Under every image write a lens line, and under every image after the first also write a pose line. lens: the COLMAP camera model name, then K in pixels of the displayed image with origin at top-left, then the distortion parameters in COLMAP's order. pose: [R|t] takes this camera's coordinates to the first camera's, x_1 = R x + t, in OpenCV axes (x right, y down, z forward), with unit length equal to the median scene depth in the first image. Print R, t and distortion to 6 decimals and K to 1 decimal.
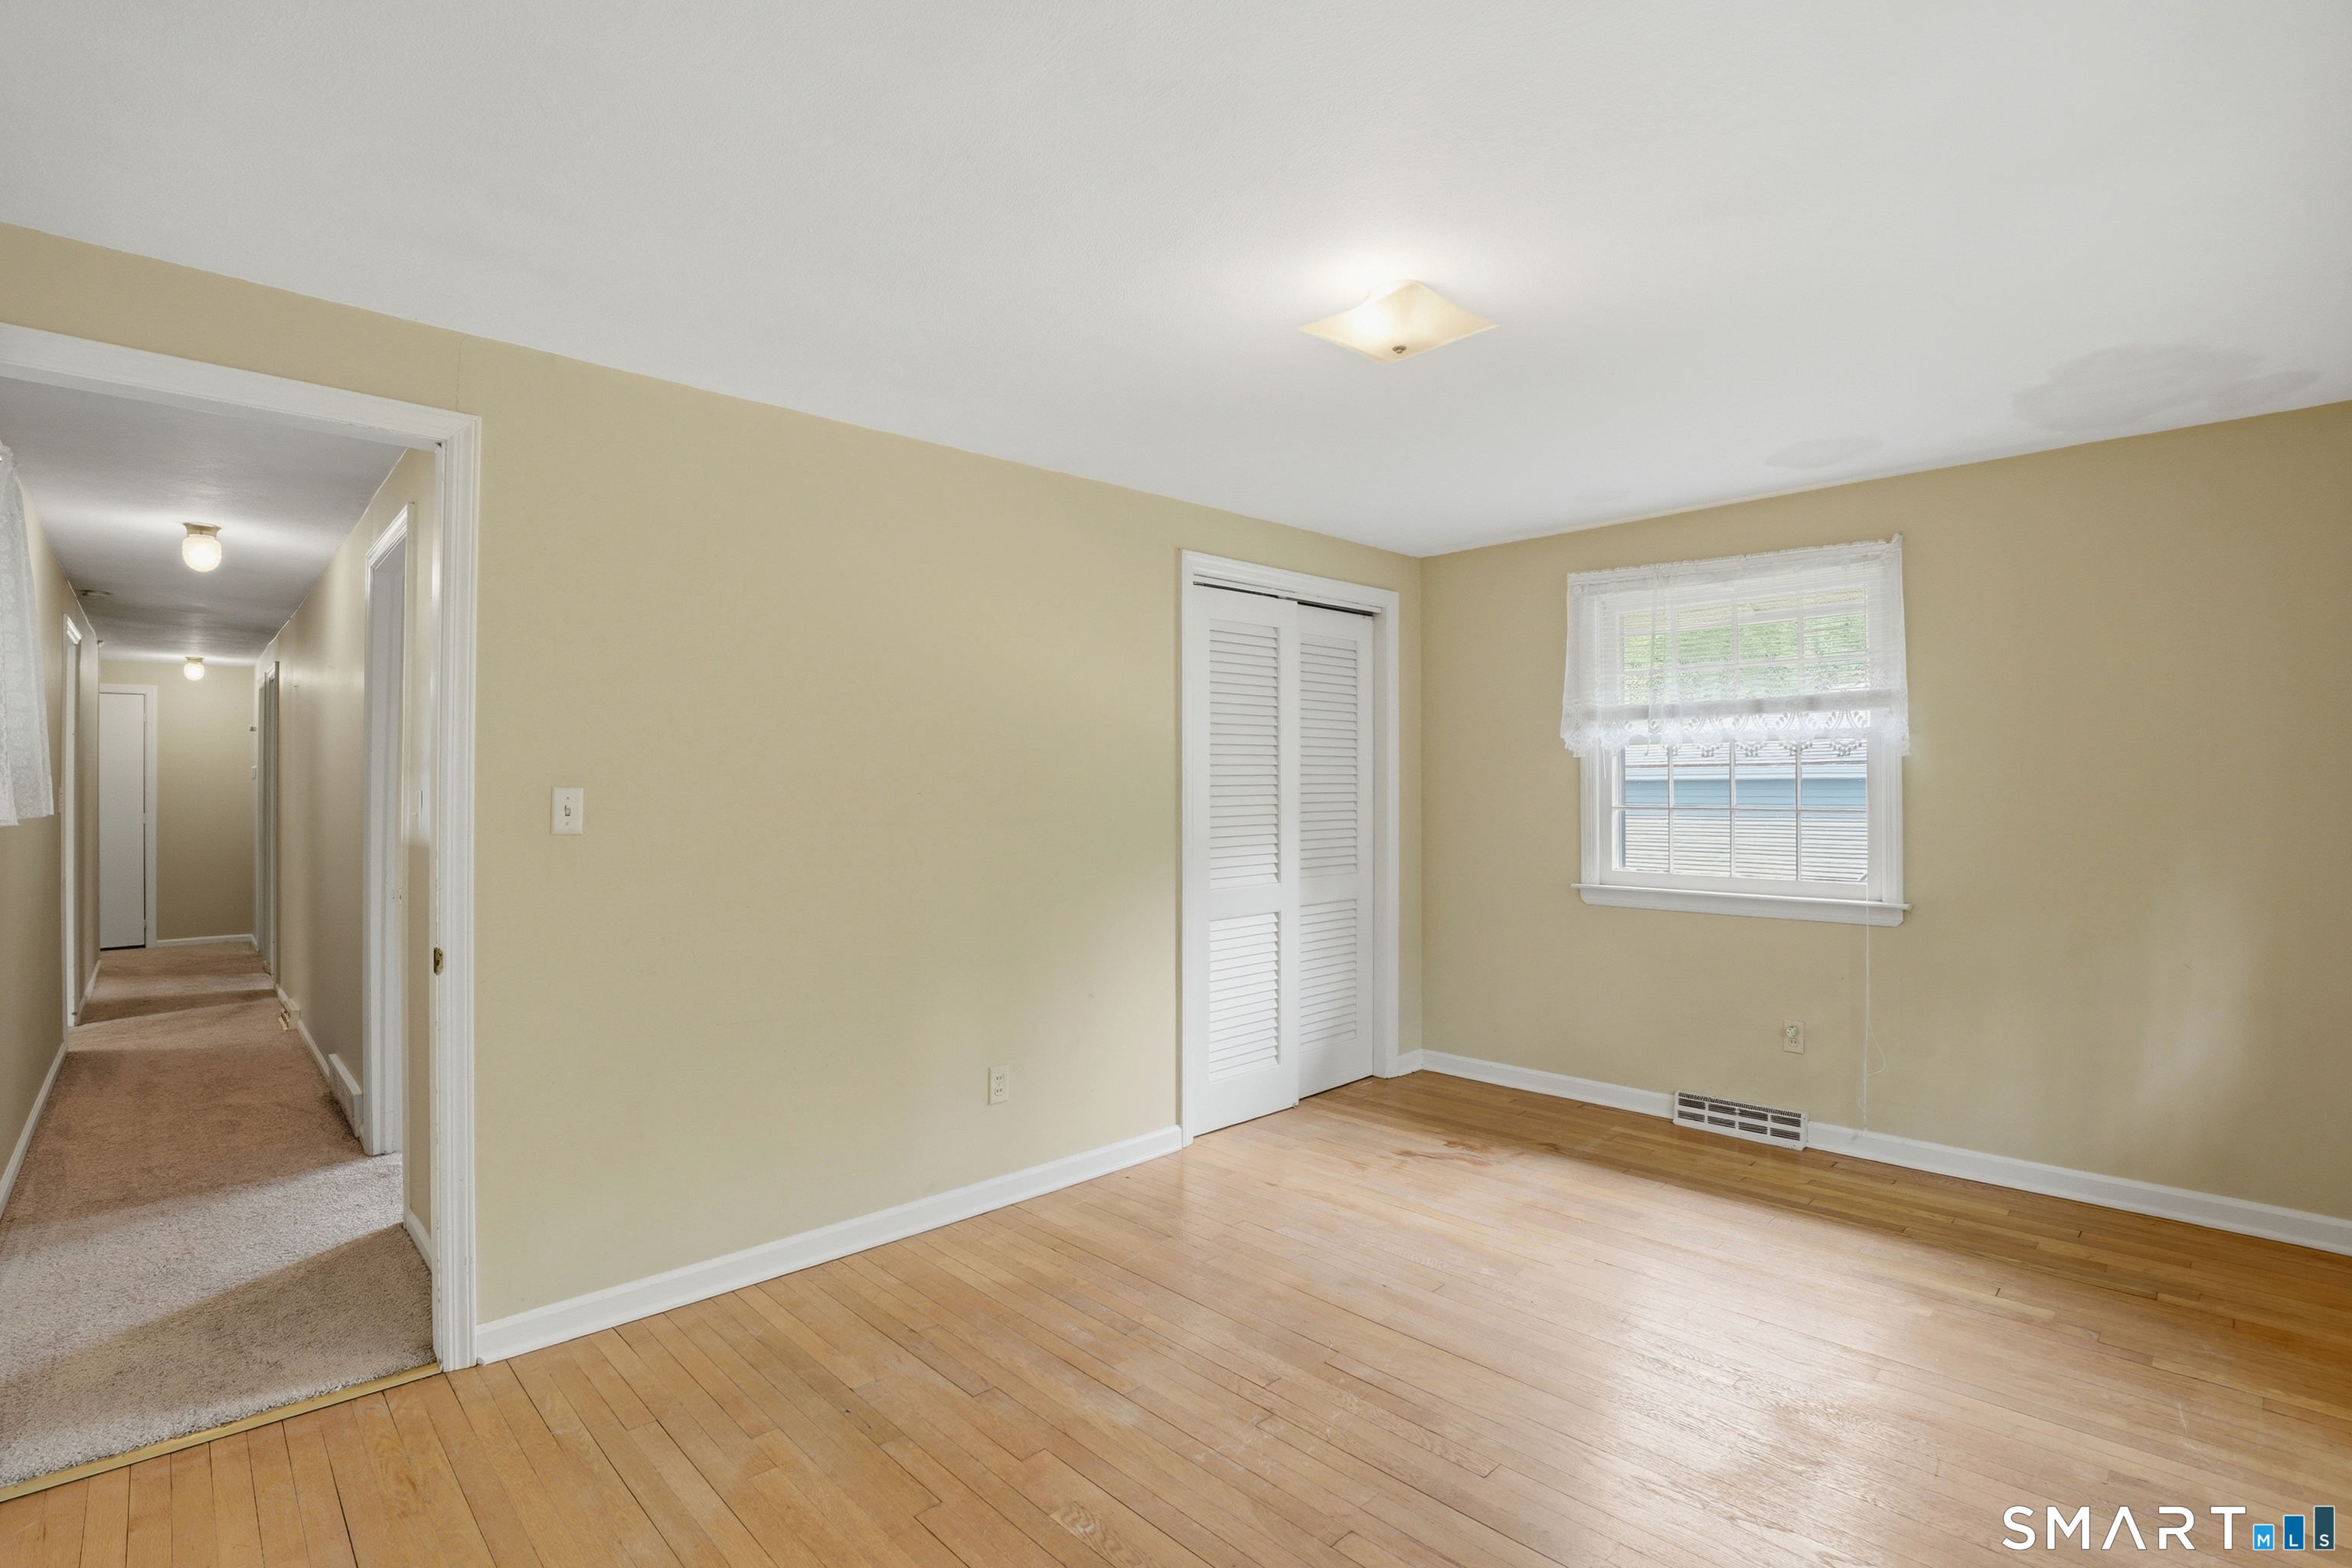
lens RADIAL K [[1072.3, 0, 1158.9], [0, 1072.3, 789.2], [0, 0, 1]] dist [-0.056188, 0.005535]
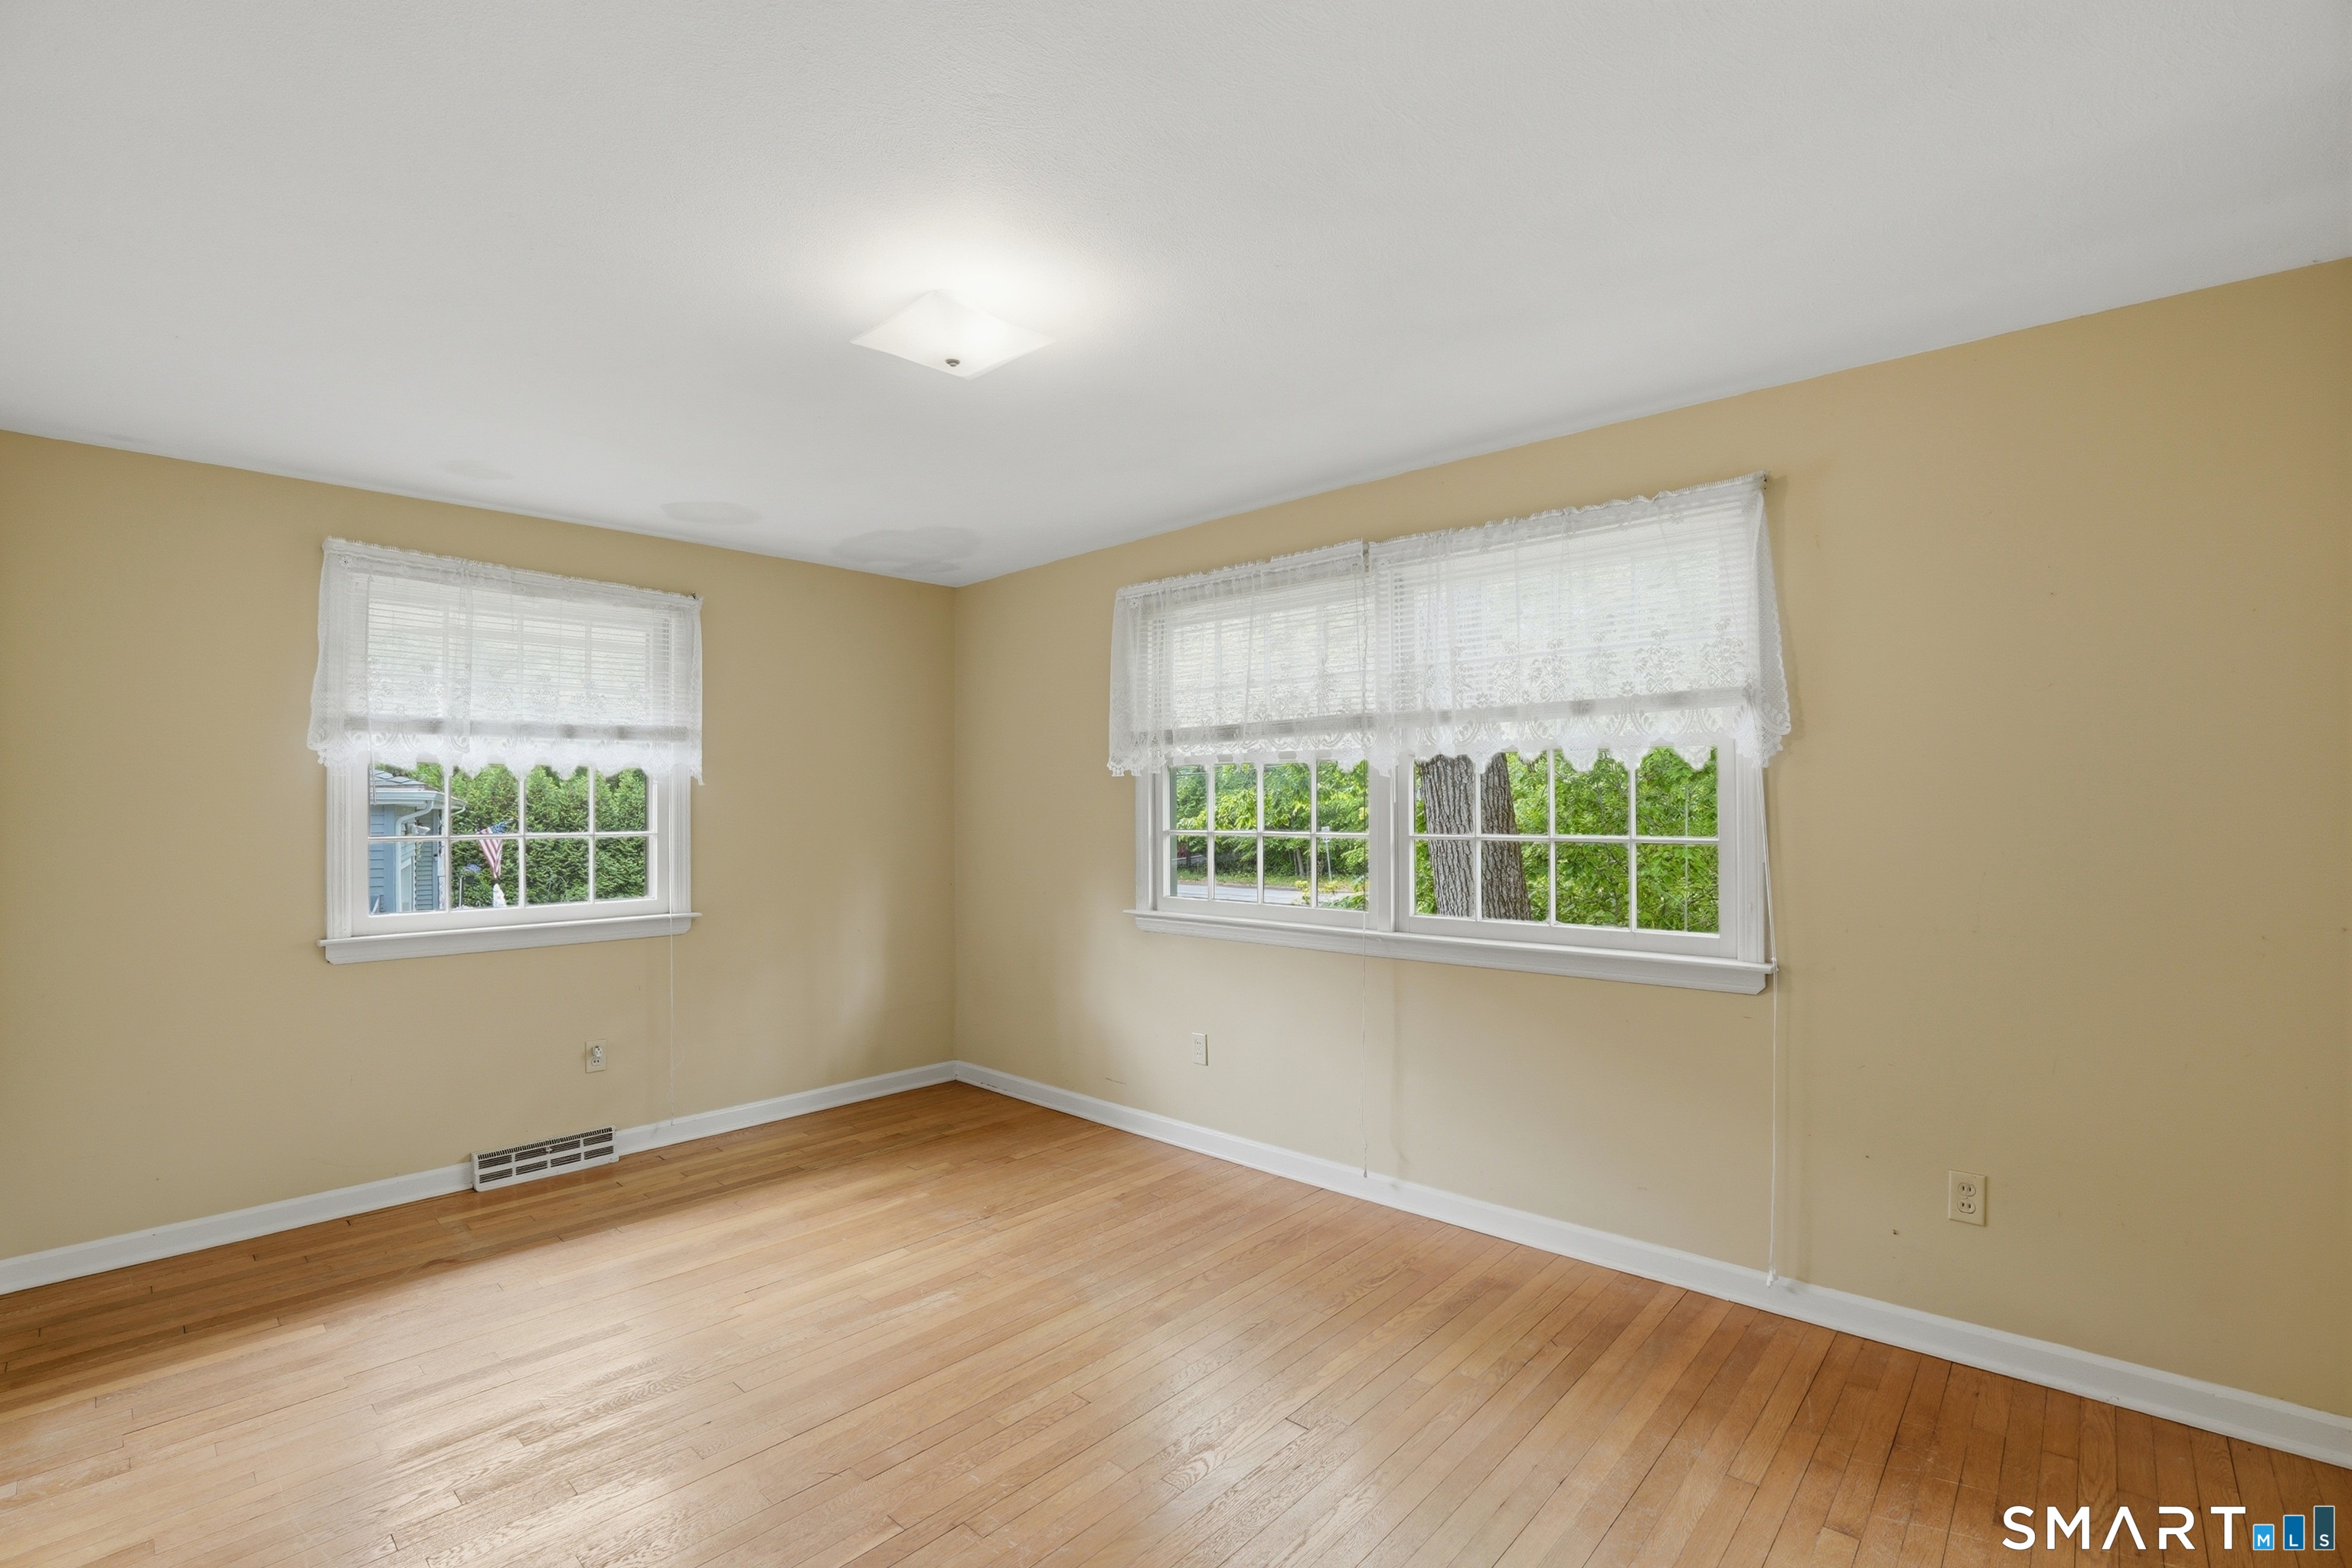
lens RADIAL K [[1072.3, 0, 1188.2], [0, 1072.3, 792.0], [0, 0, 1]] dist [-0.056188, 0.005535]
pose [[-0.075222, 0.009984, 0.997117, -0.481573], [0.008709, 0.999918, -0.009355, -0.007185], [-0.997129, 0.007980, -0.075303, 0.518885]]
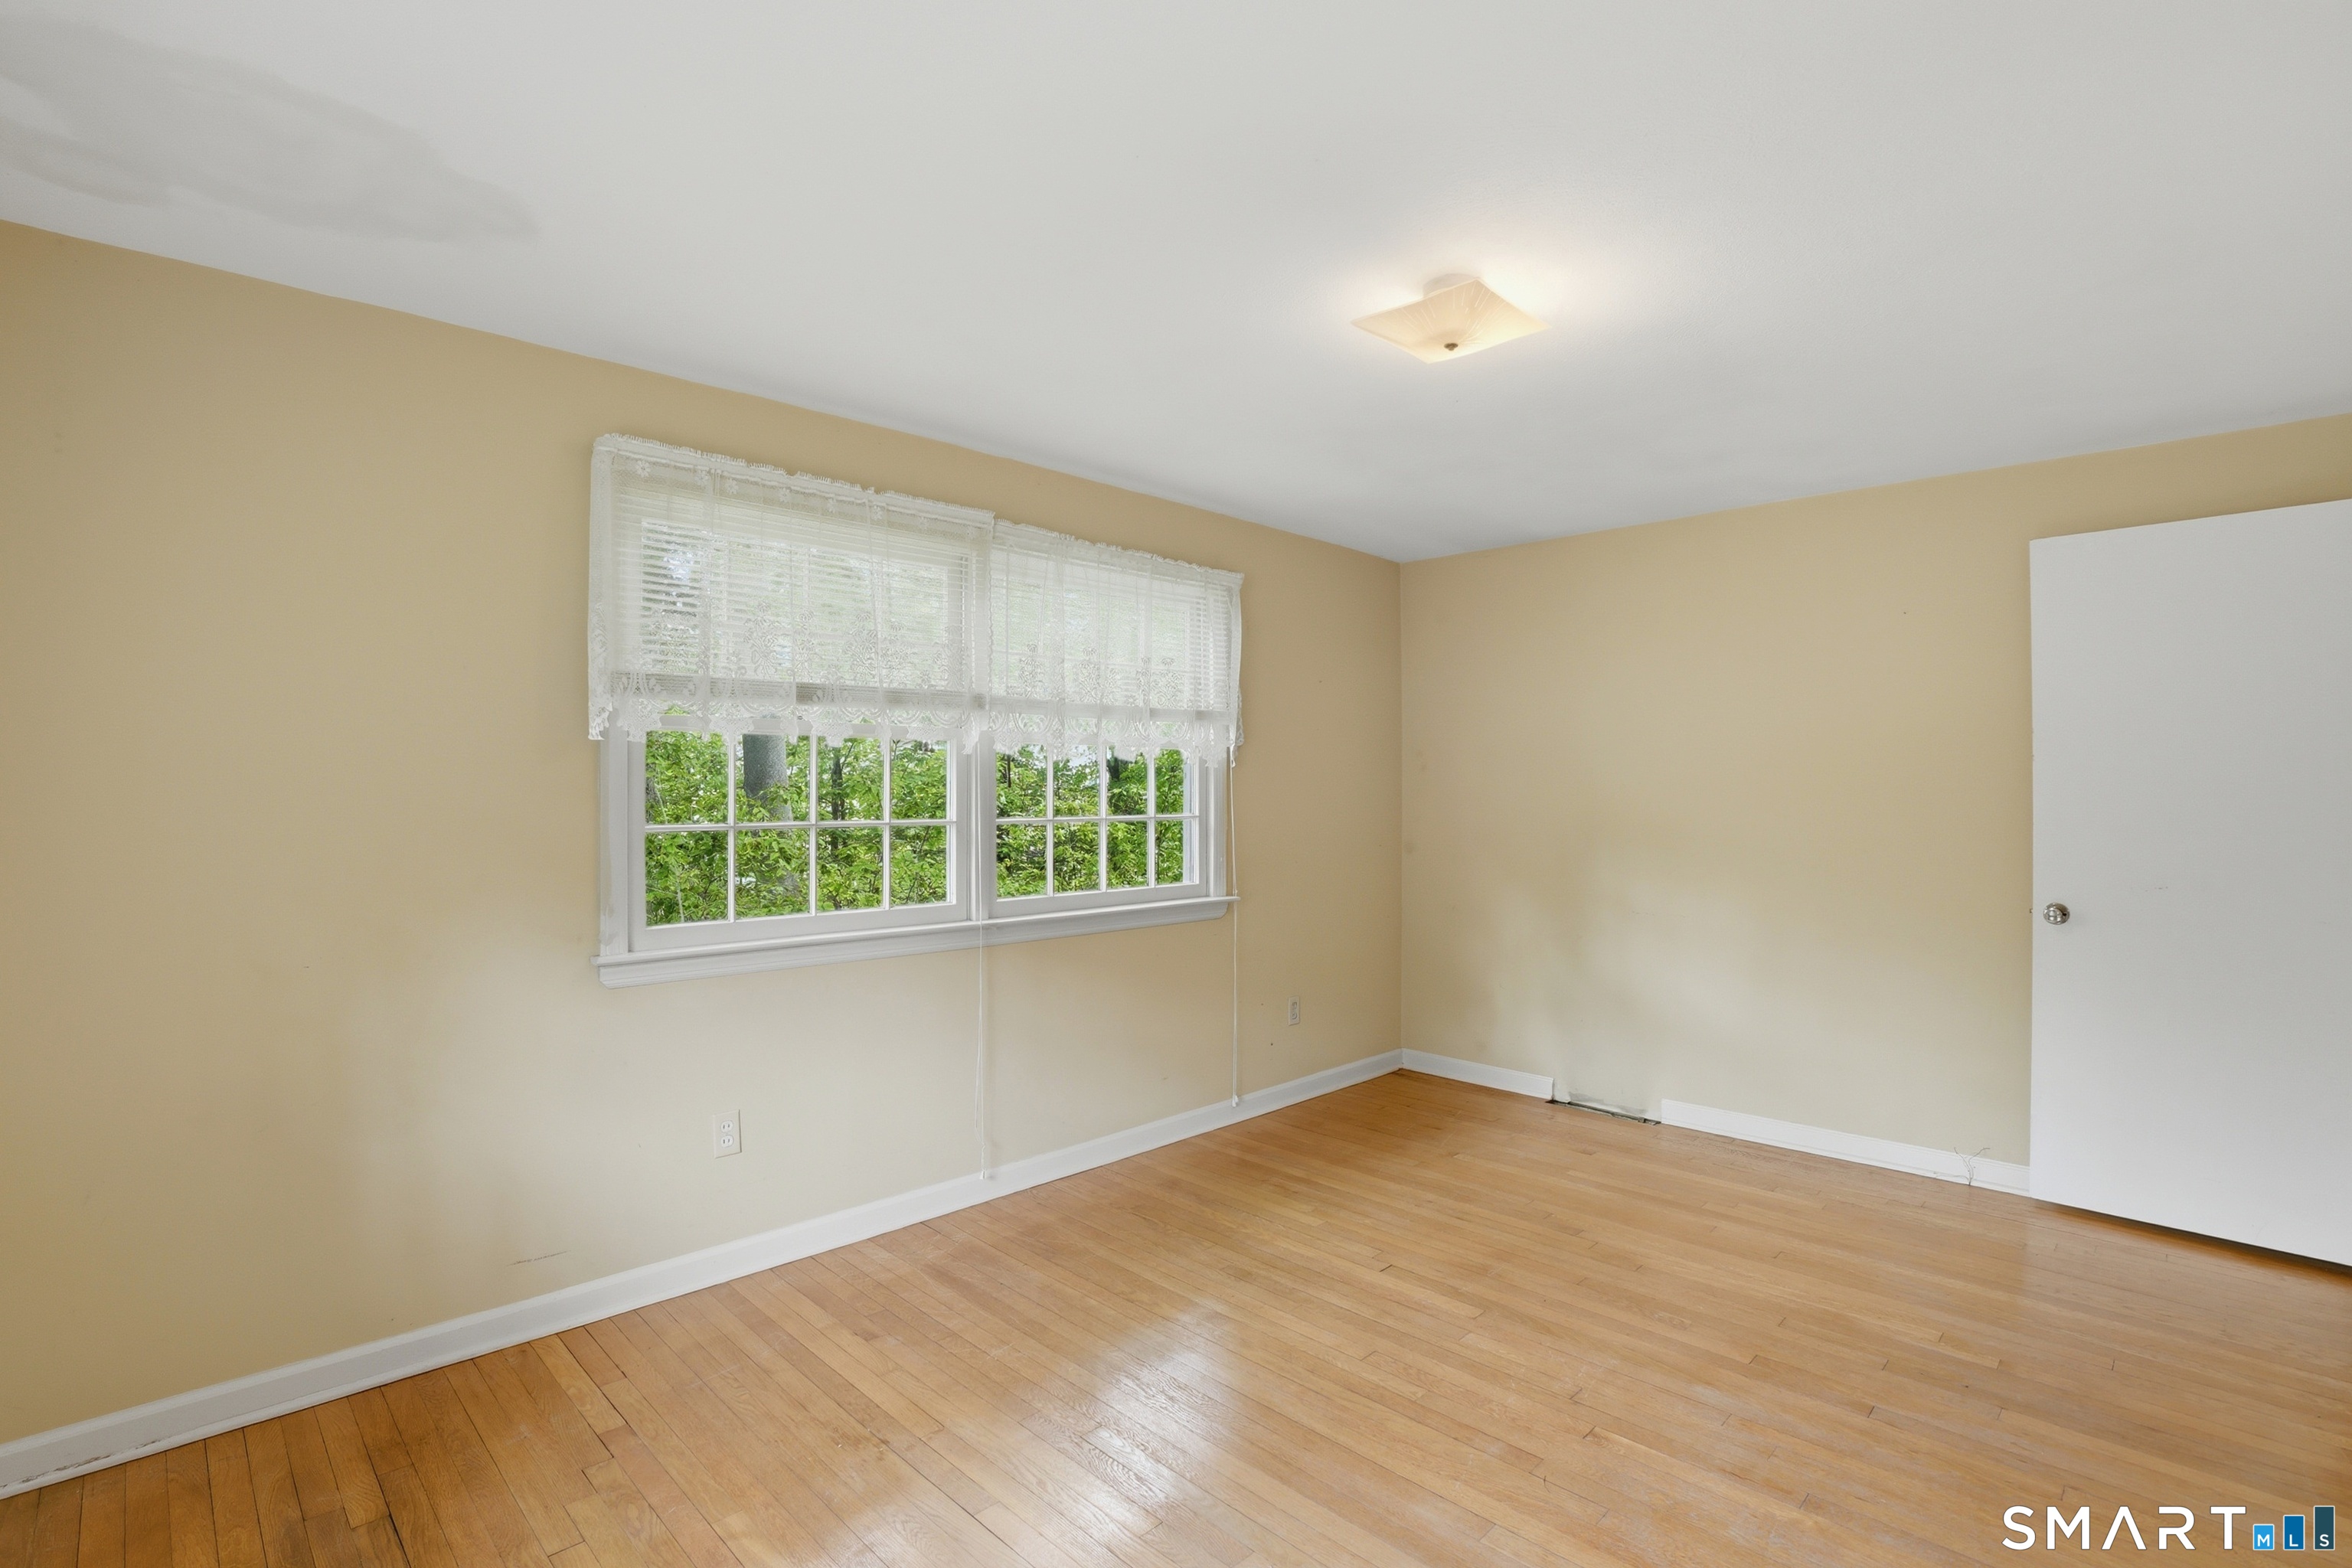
lens RADIAL K [[1072.3, 0, 1215.8], [0, 1072.3, 779.4], [0, 0, 1]] dist [-0.056188, 0.005535]
pose [[-0.998936, -0.003128, -0.046006, 0.304555], [-0.002923, 0.999986, -0.004519, -0.008052], [0.046020, -0.004380, -0.998931, 1.210960]]
